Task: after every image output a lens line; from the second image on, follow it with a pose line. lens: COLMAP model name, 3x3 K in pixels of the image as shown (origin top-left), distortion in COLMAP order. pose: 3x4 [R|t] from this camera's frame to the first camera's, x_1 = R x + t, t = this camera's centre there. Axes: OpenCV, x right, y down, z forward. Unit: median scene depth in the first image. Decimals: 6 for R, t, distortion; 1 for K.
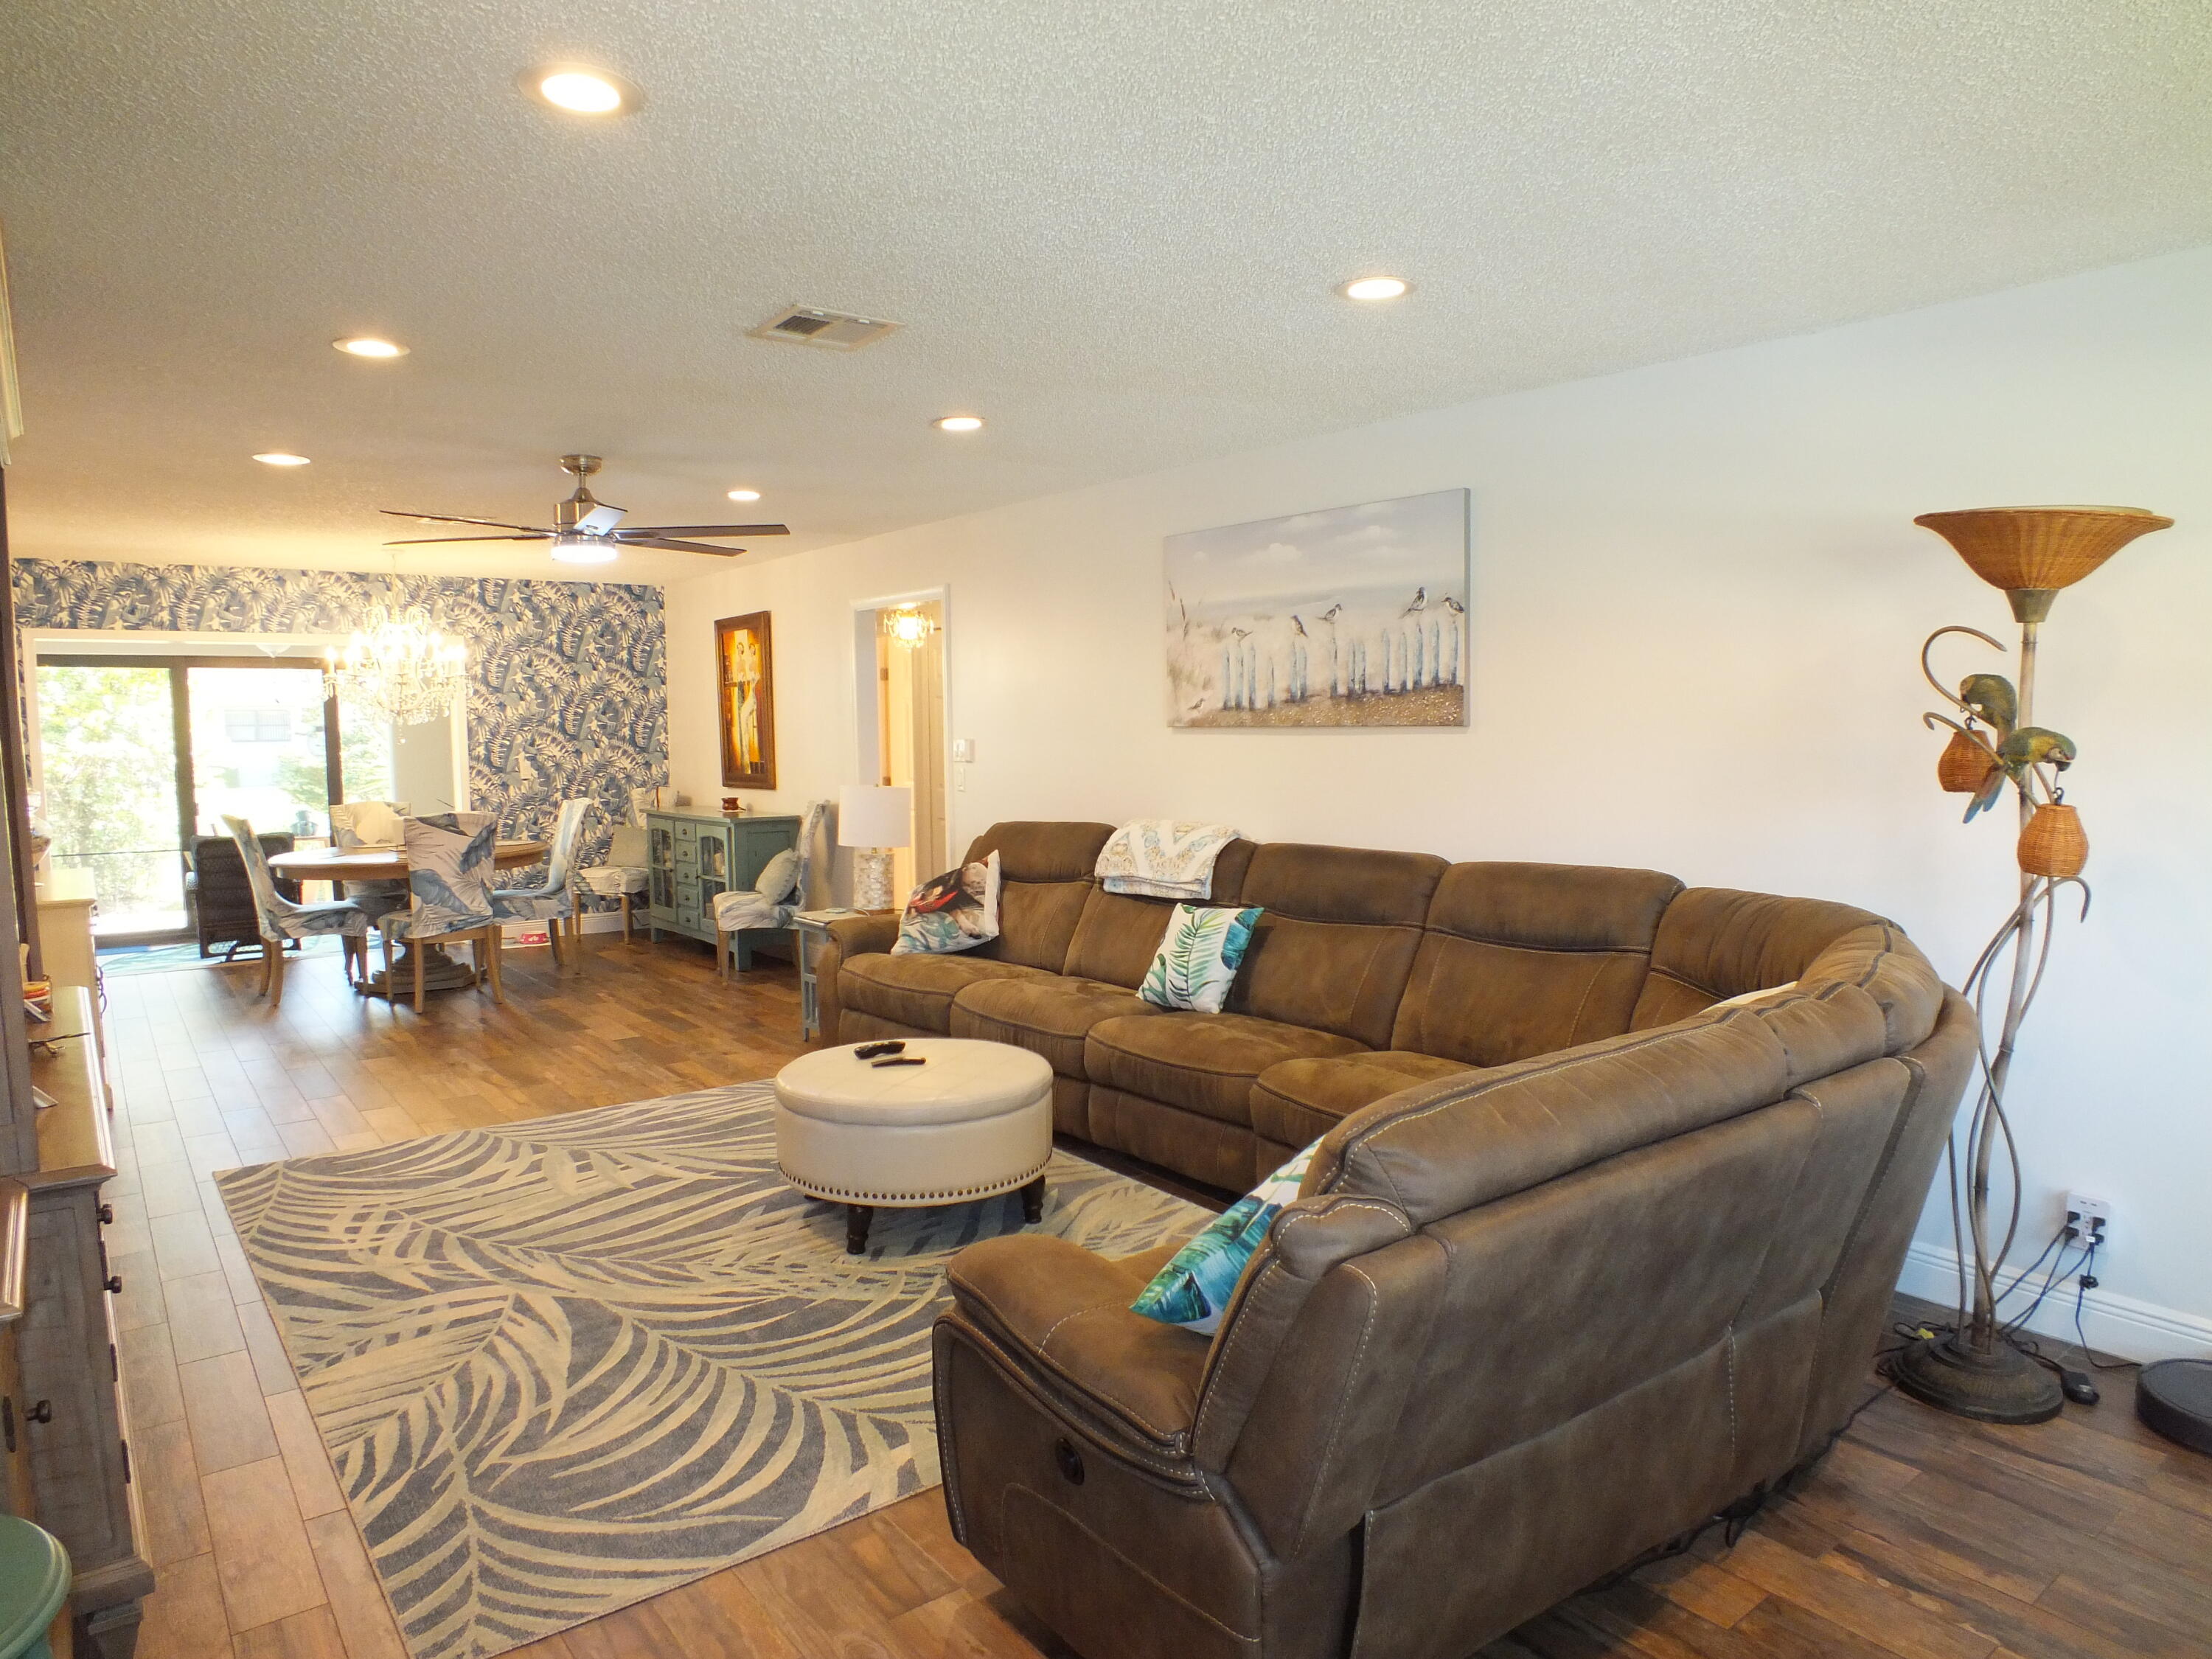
lens RADIAL K [[1390.7, 0, 1101.5], [0, 1390.7, 839.1], [0, 0, 1]] dist [-0.077786, 0.003759]
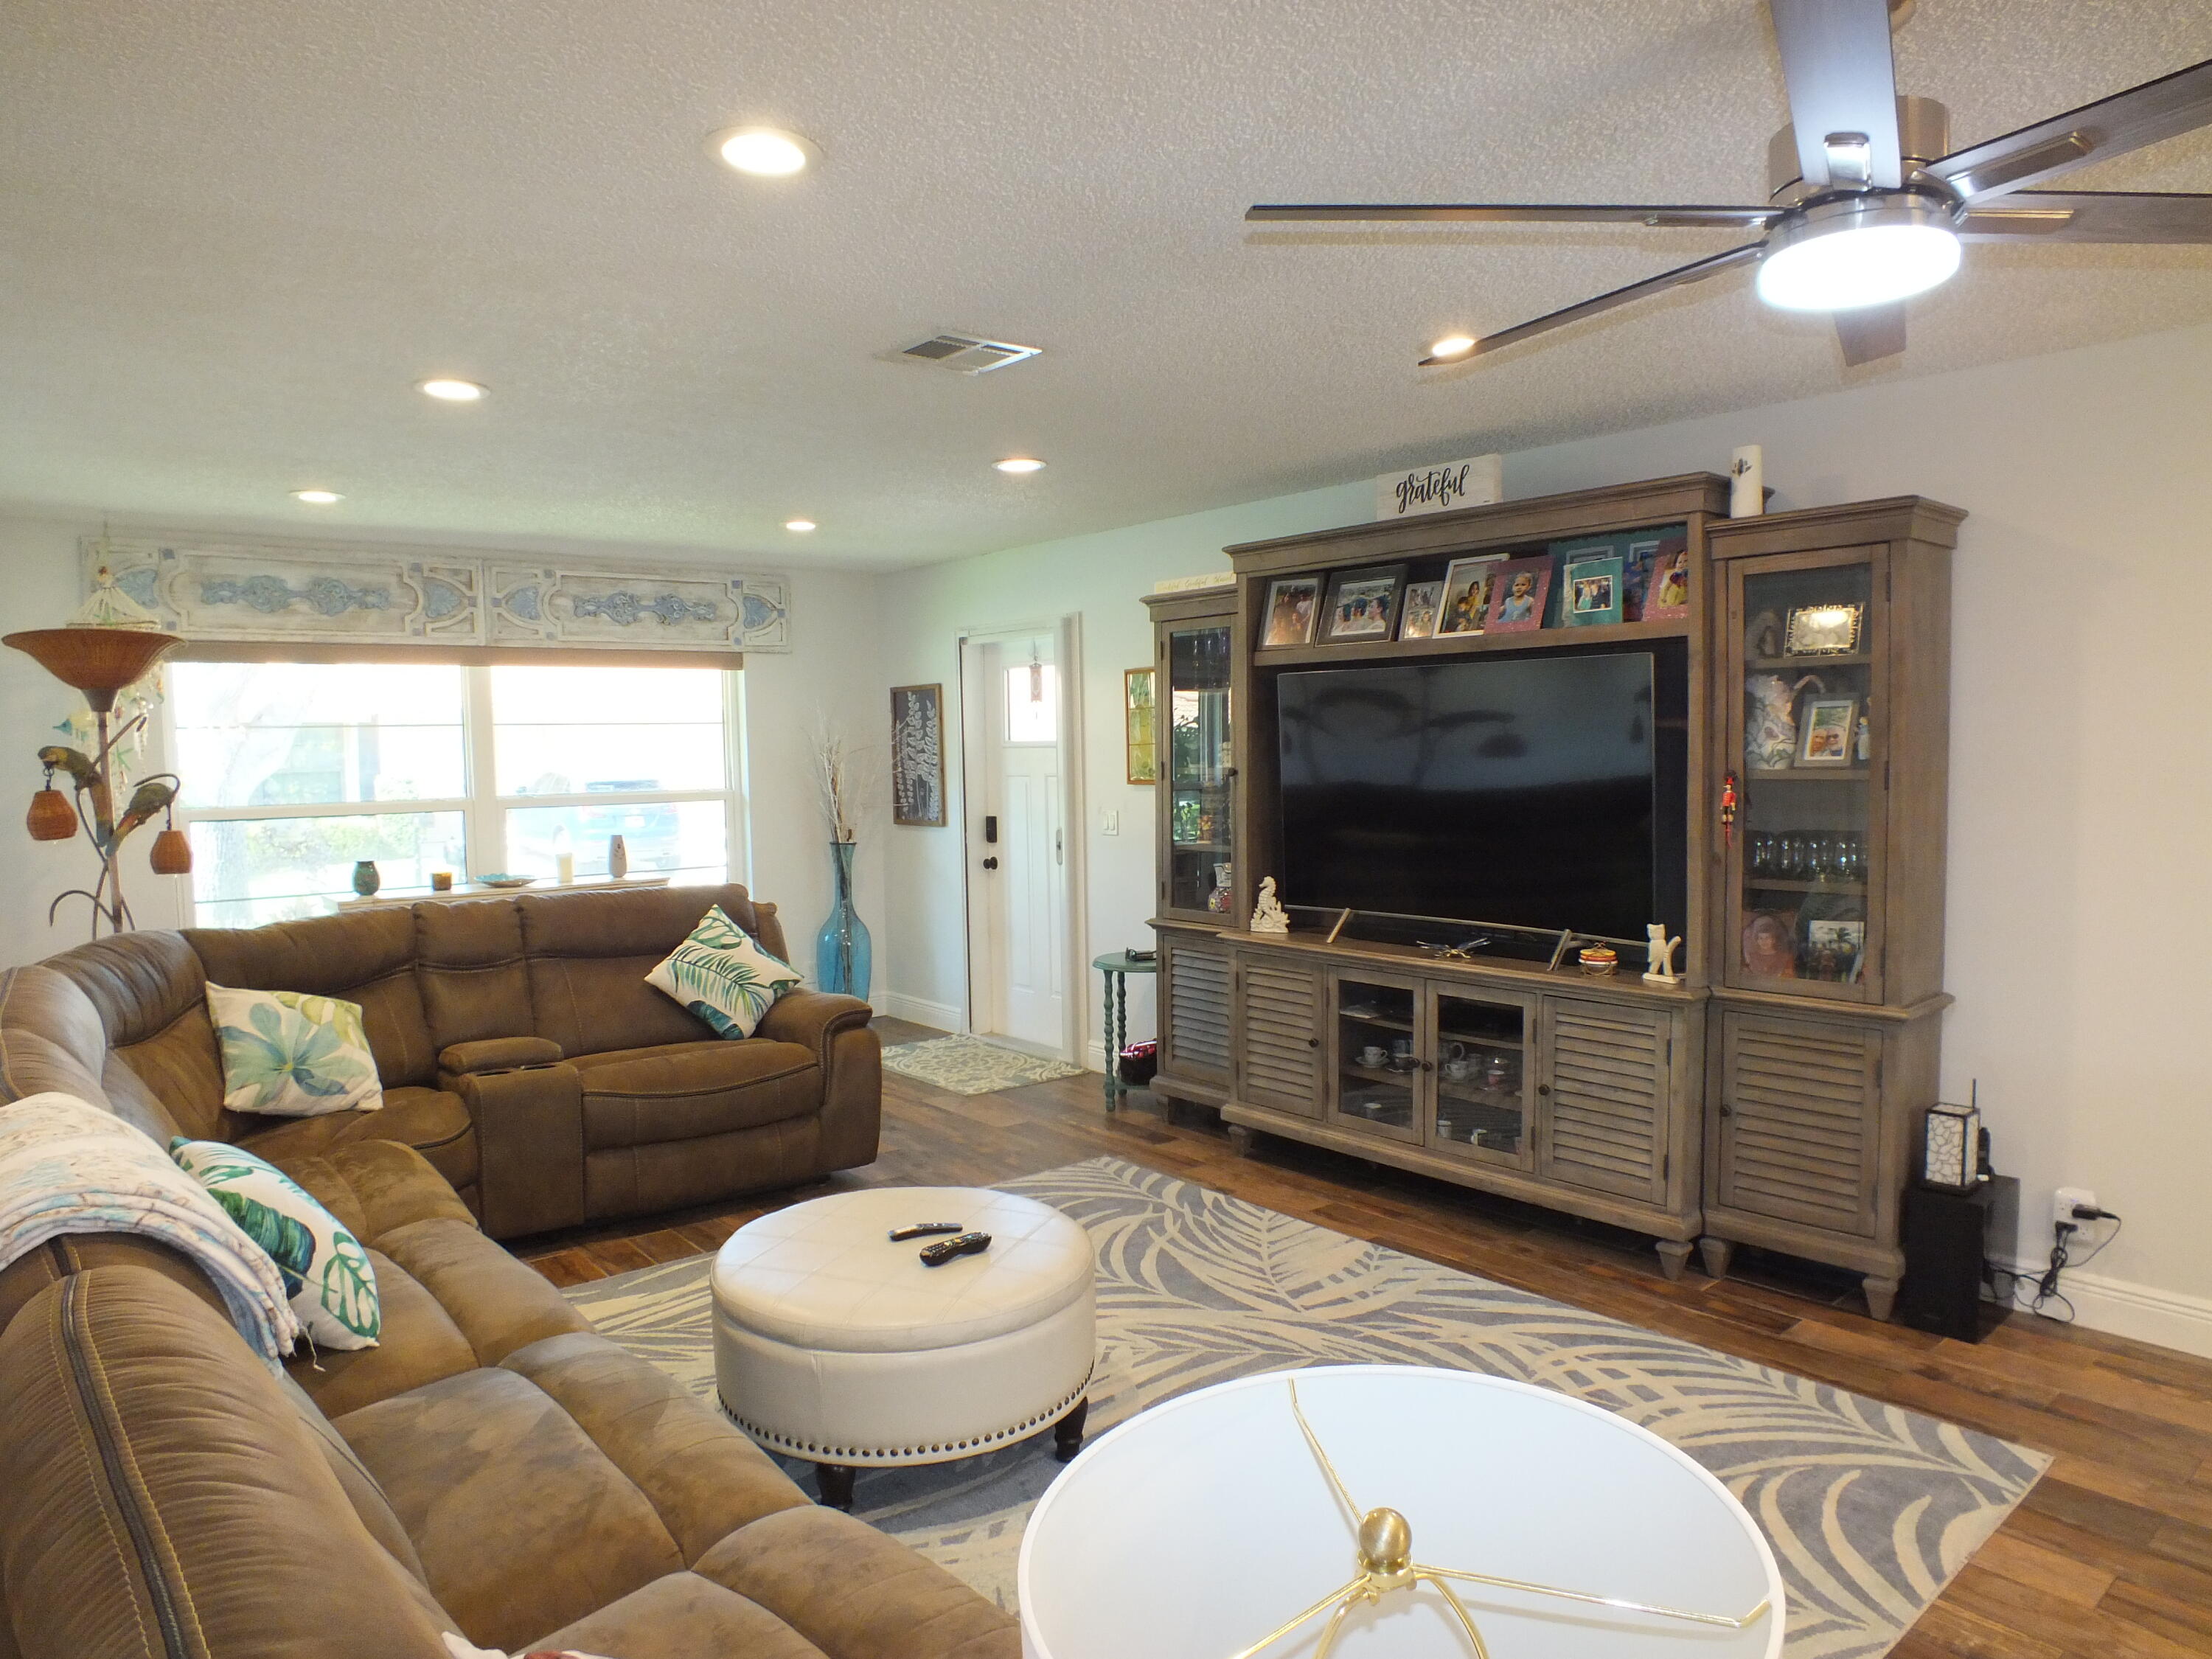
lens RADIAL K [[1390.7, 0, 1110.9], [0, 1390.7, 832.3], [0, 0, 1]] dist [-0.077786, 0.003759]
pose [[-0.999009, 0.022714, -0.038265, -0.218157], [0.016916, 0.989206, 0.145550, -0.151593], [0.041158, 0.144759, -0.988611, 1.678822]]
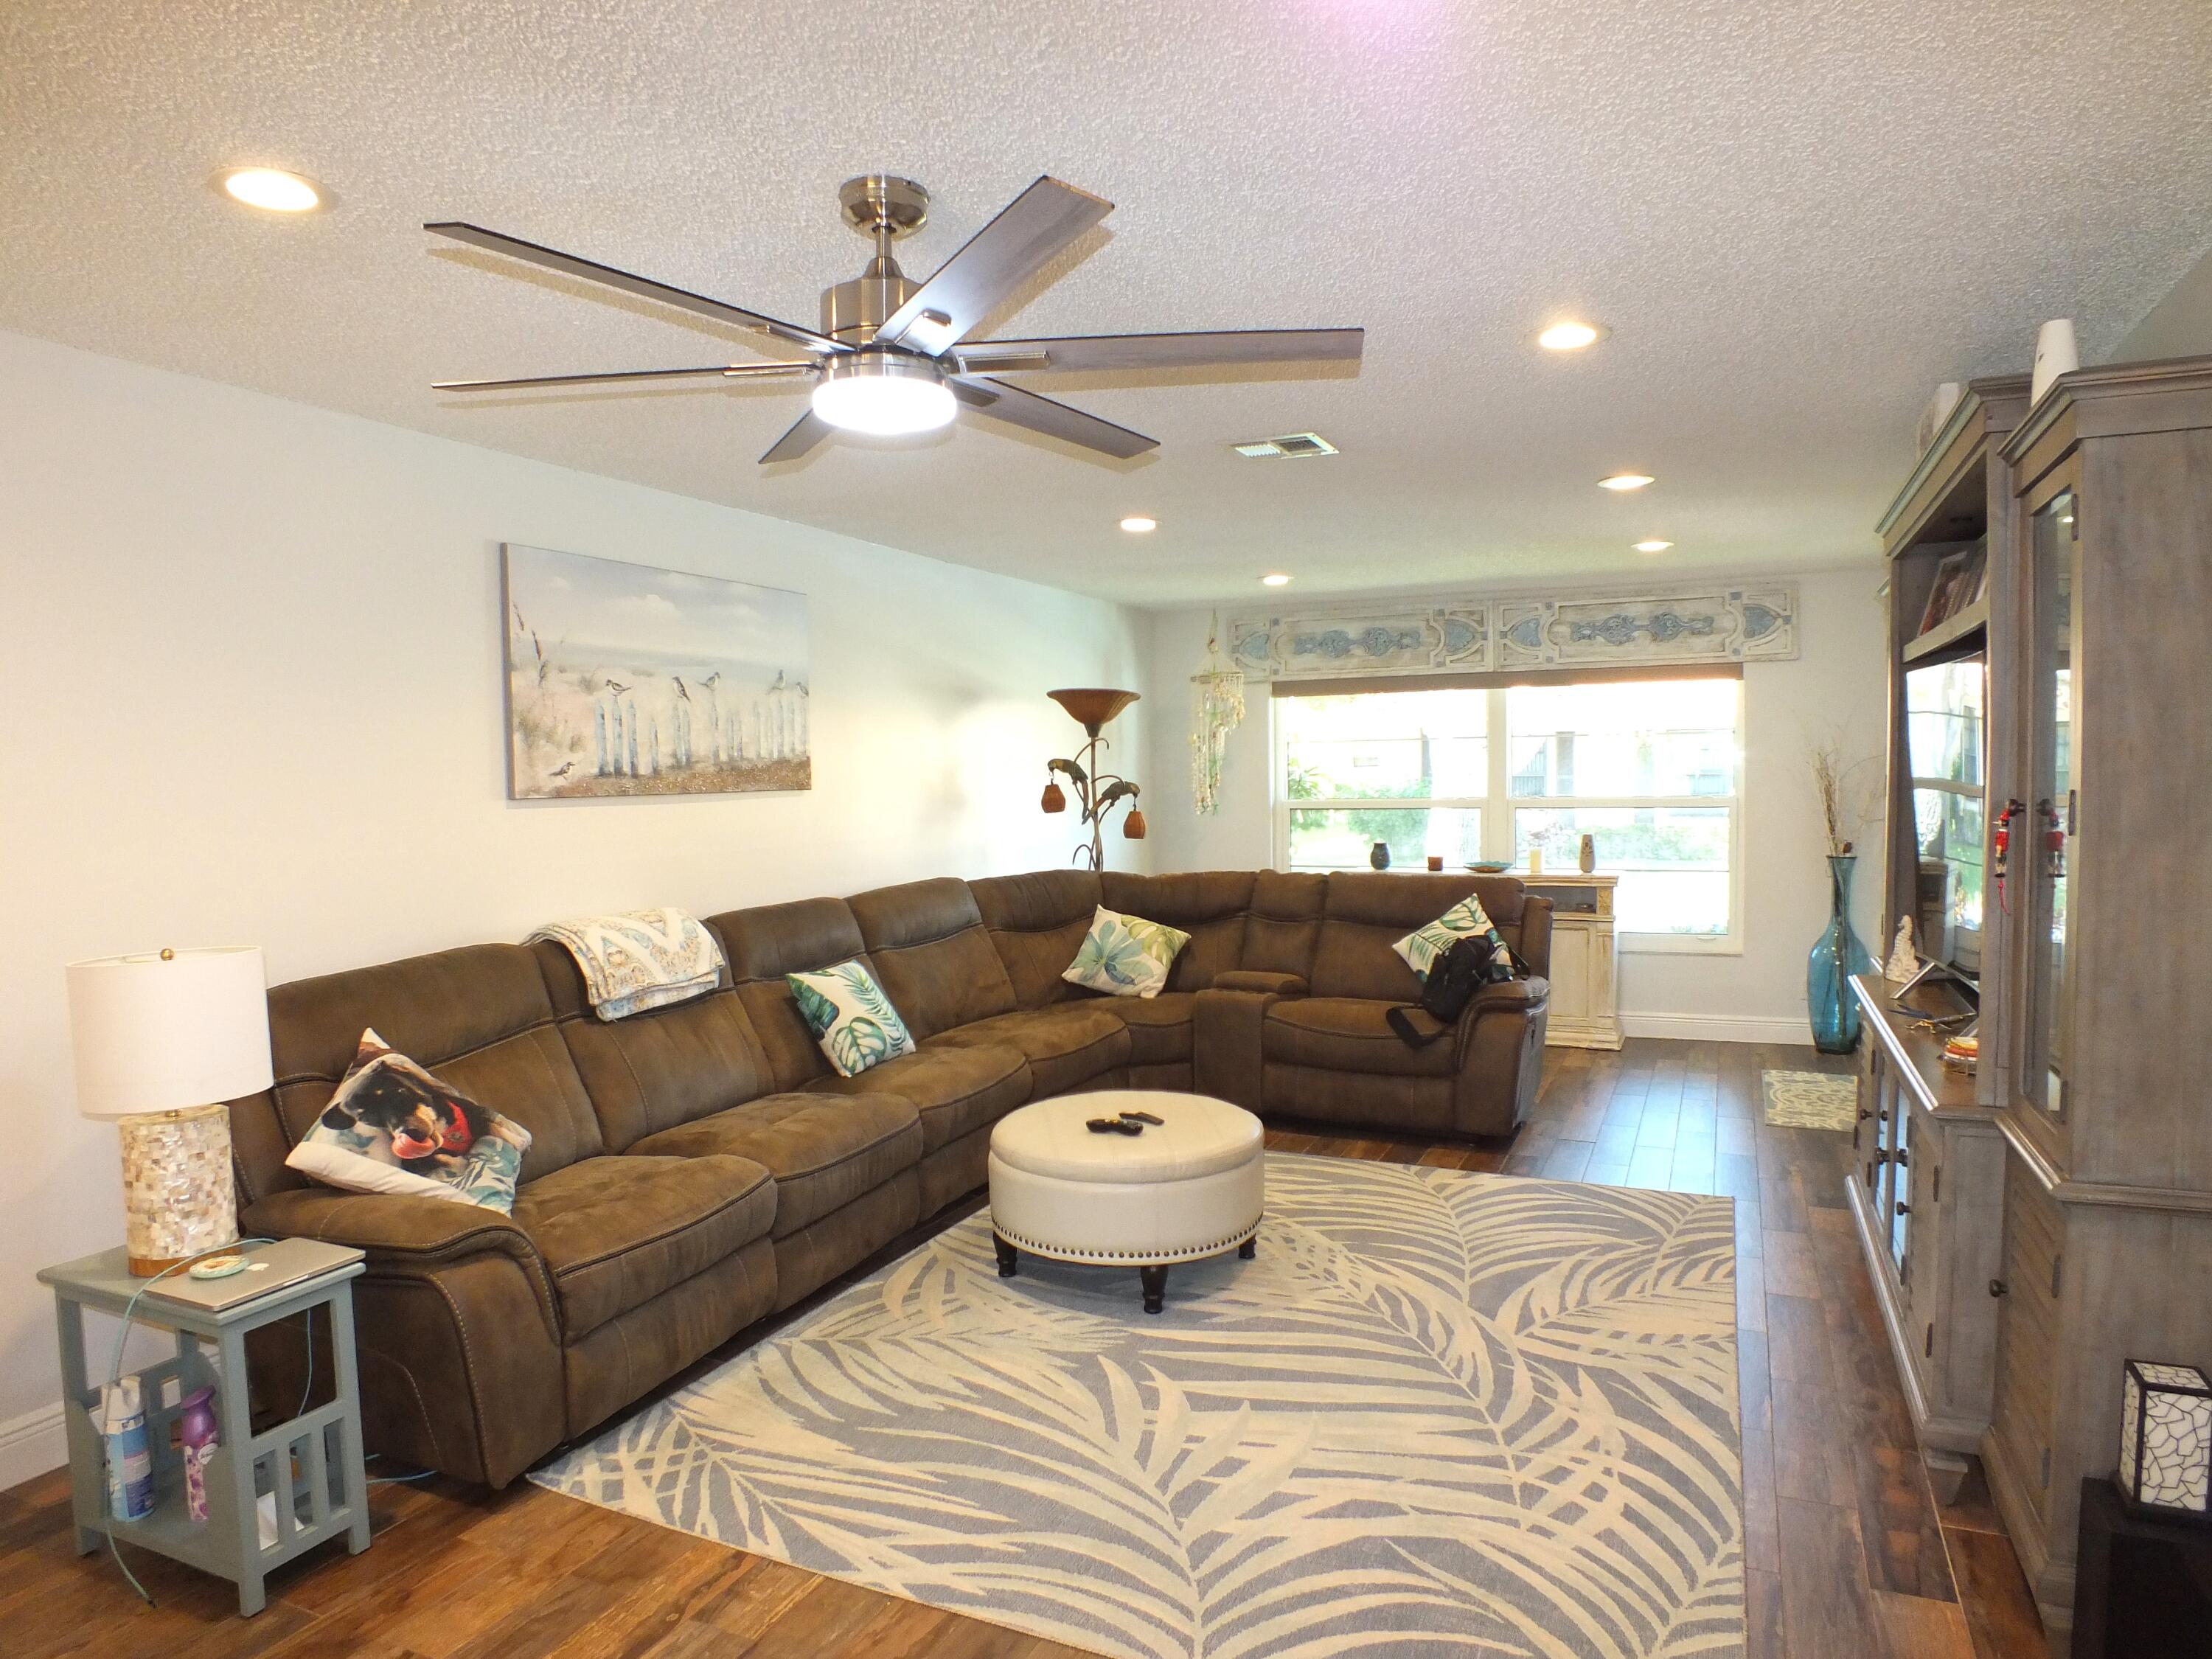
lens RADIAL K [[1386.5, 0, 1099.8], [0, 1386.5, 819.8], [0, 0, 1]] dist [-0.073995, -0.001428]
pose [[-0.464069, -0.018697, 0.885602, -1.006560], [0.091668, 0.993396, 0.069008, -0.125091], [-0.881043, 0.113205, -0.459290, 1.447517]]
